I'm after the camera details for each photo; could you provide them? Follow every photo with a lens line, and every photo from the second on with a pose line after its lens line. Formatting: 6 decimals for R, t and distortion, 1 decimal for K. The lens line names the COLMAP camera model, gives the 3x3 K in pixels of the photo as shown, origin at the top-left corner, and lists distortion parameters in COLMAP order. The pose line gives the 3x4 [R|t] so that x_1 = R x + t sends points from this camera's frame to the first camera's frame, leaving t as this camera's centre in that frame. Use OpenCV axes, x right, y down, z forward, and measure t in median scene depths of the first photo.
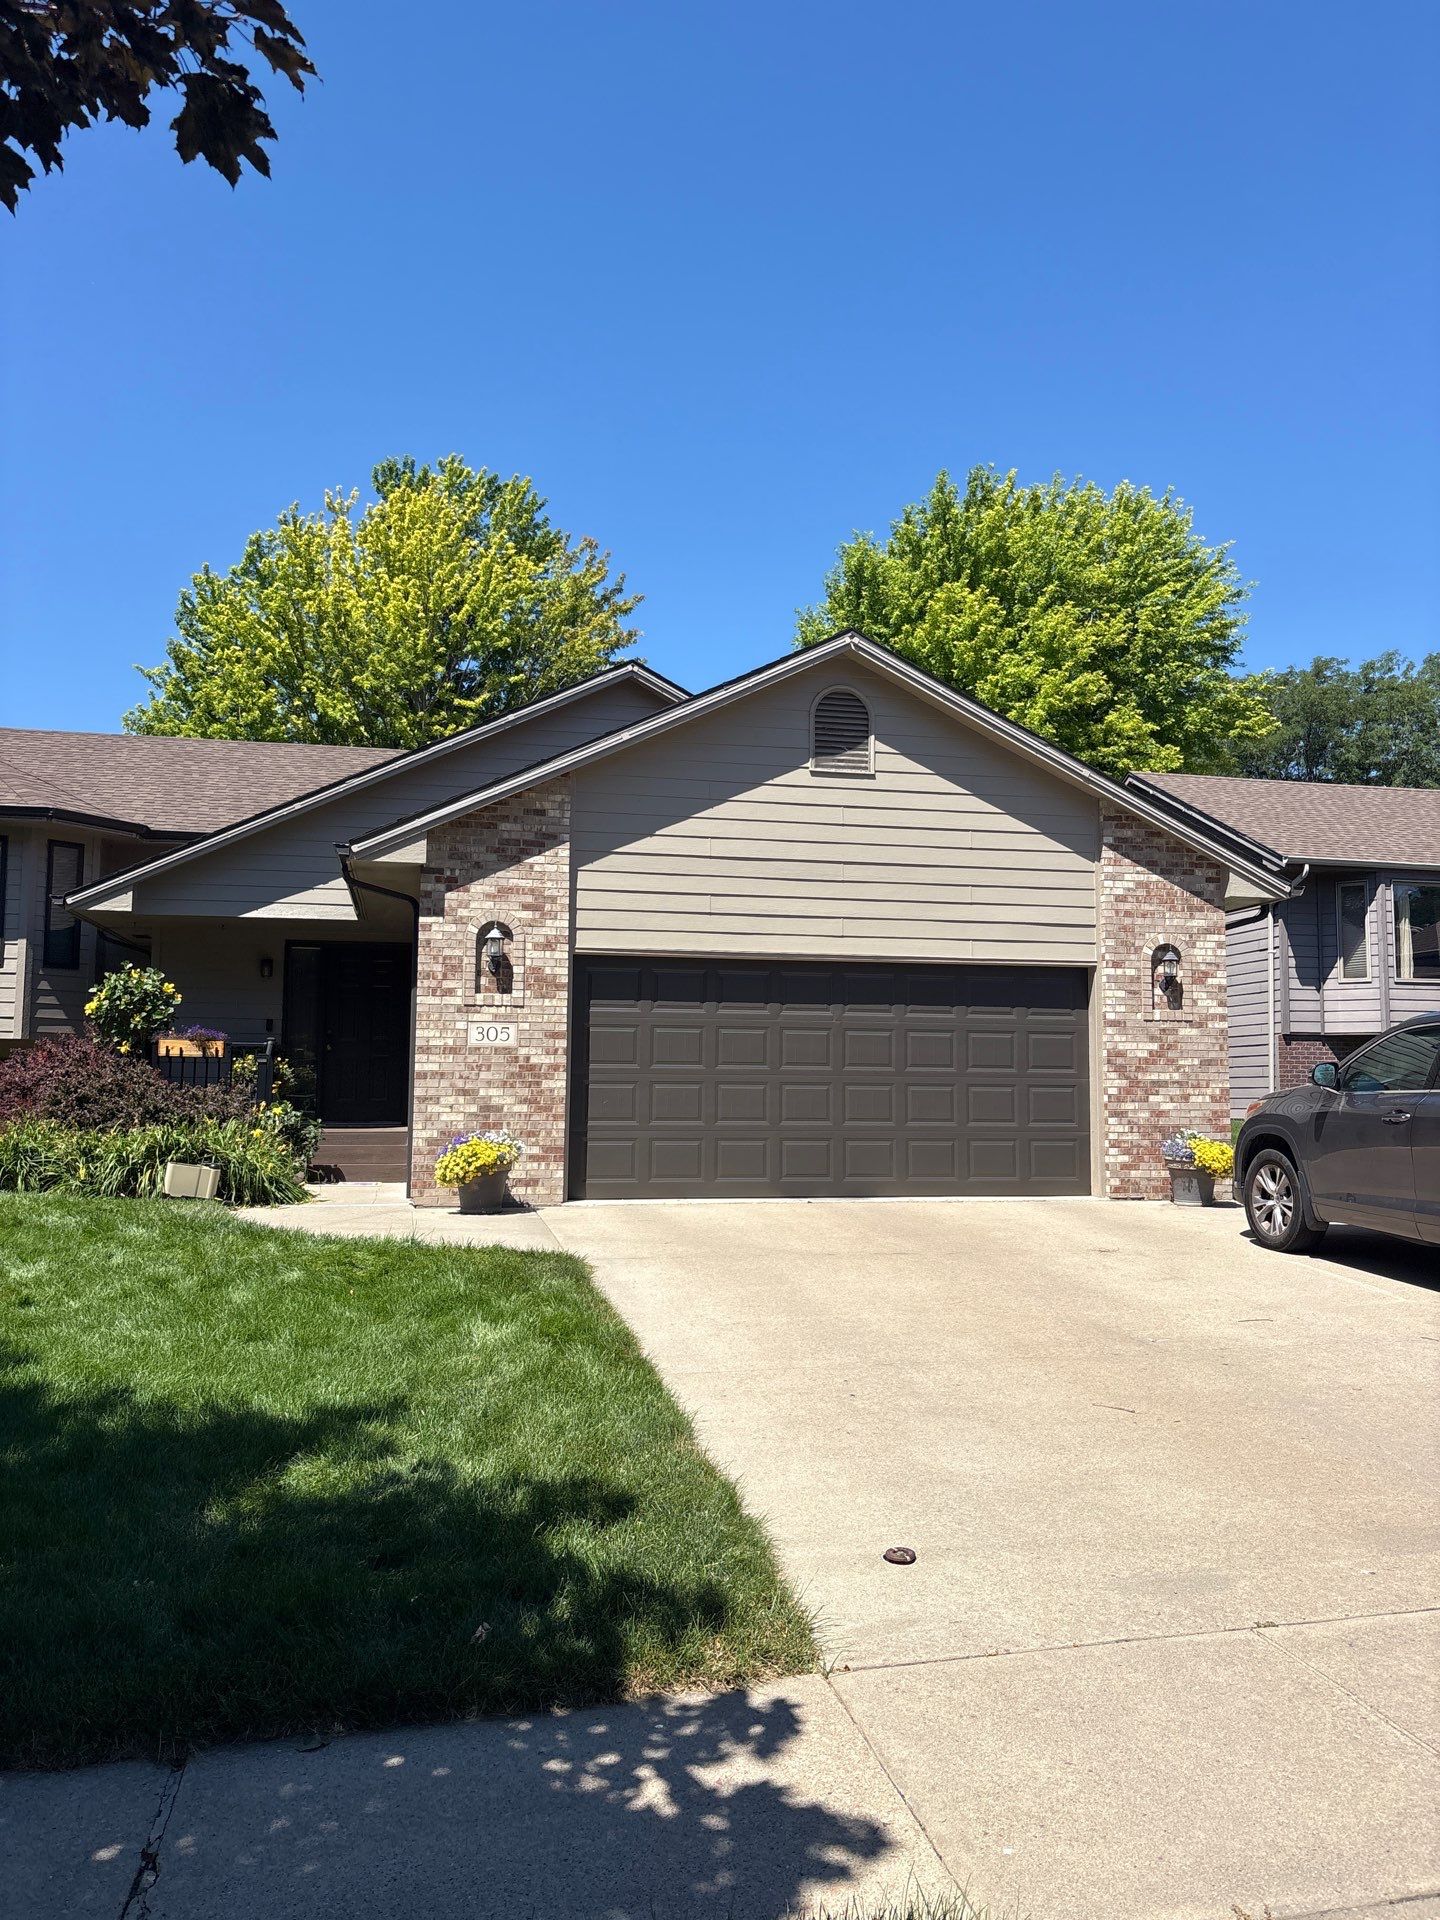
lens RADIAL K [[1570.7, 0, 791.2], [0, 1570.7, 961.3], [0, 0, 1]] dist [0.087085, -0.000935]
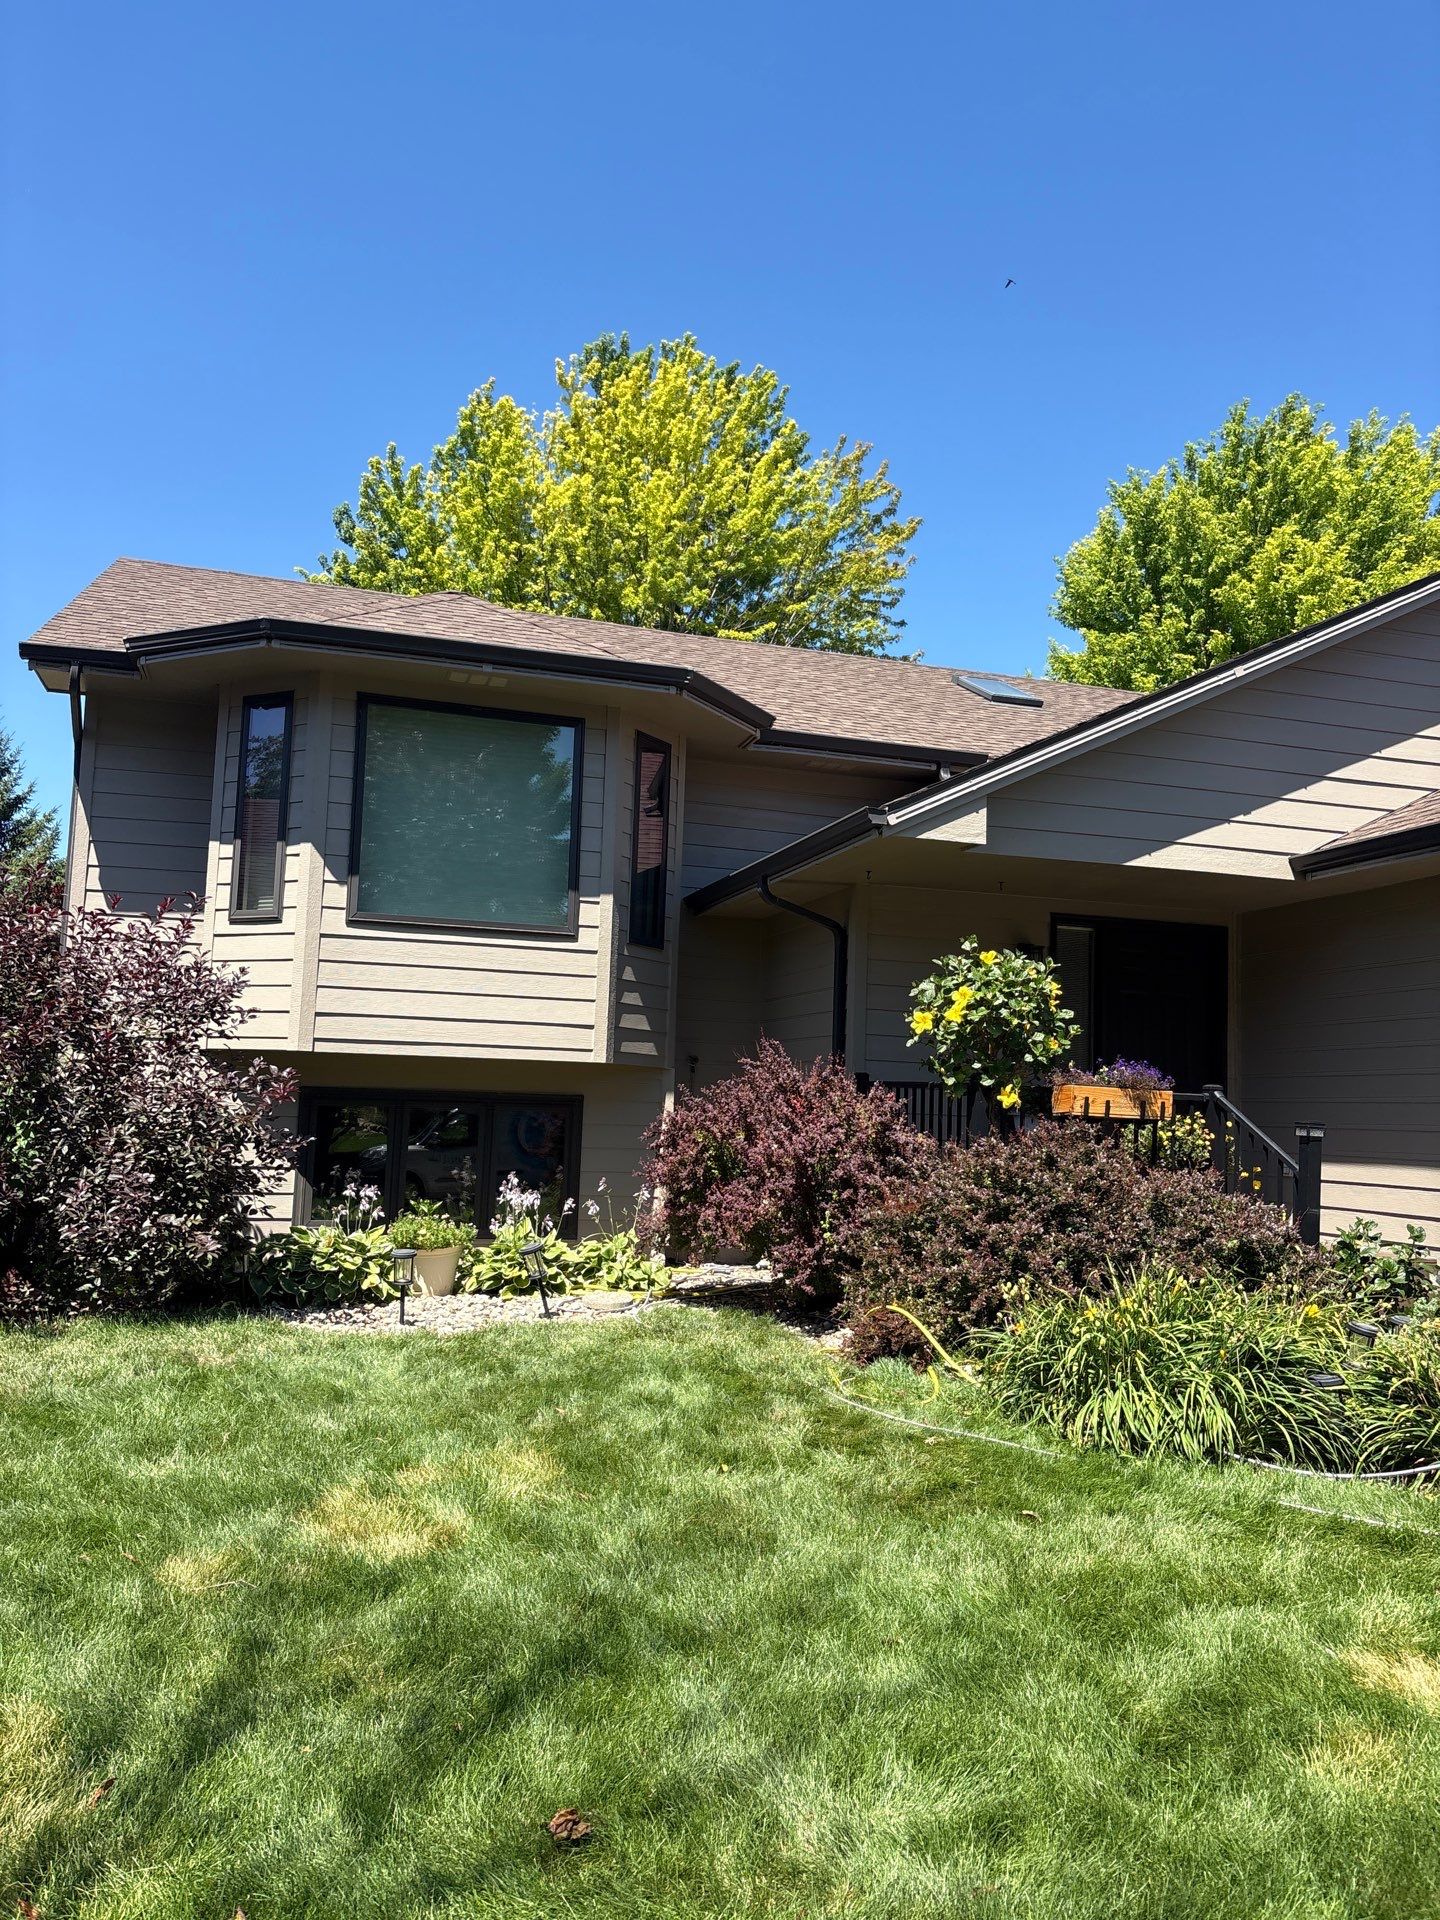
lens RADIAL K [[1504.6, 0, 778.6], [0, 1504.6, 979.7], [0, 0, 1]] dist [0.101101, -0.201395]
pose [[0.993981, 0.032436, 0.104637, -0.576734], [-0.033021, 0.999447, 0.003866, 0.016240], [-0.104453, -0.007298, 0.994503, 0.532585]]
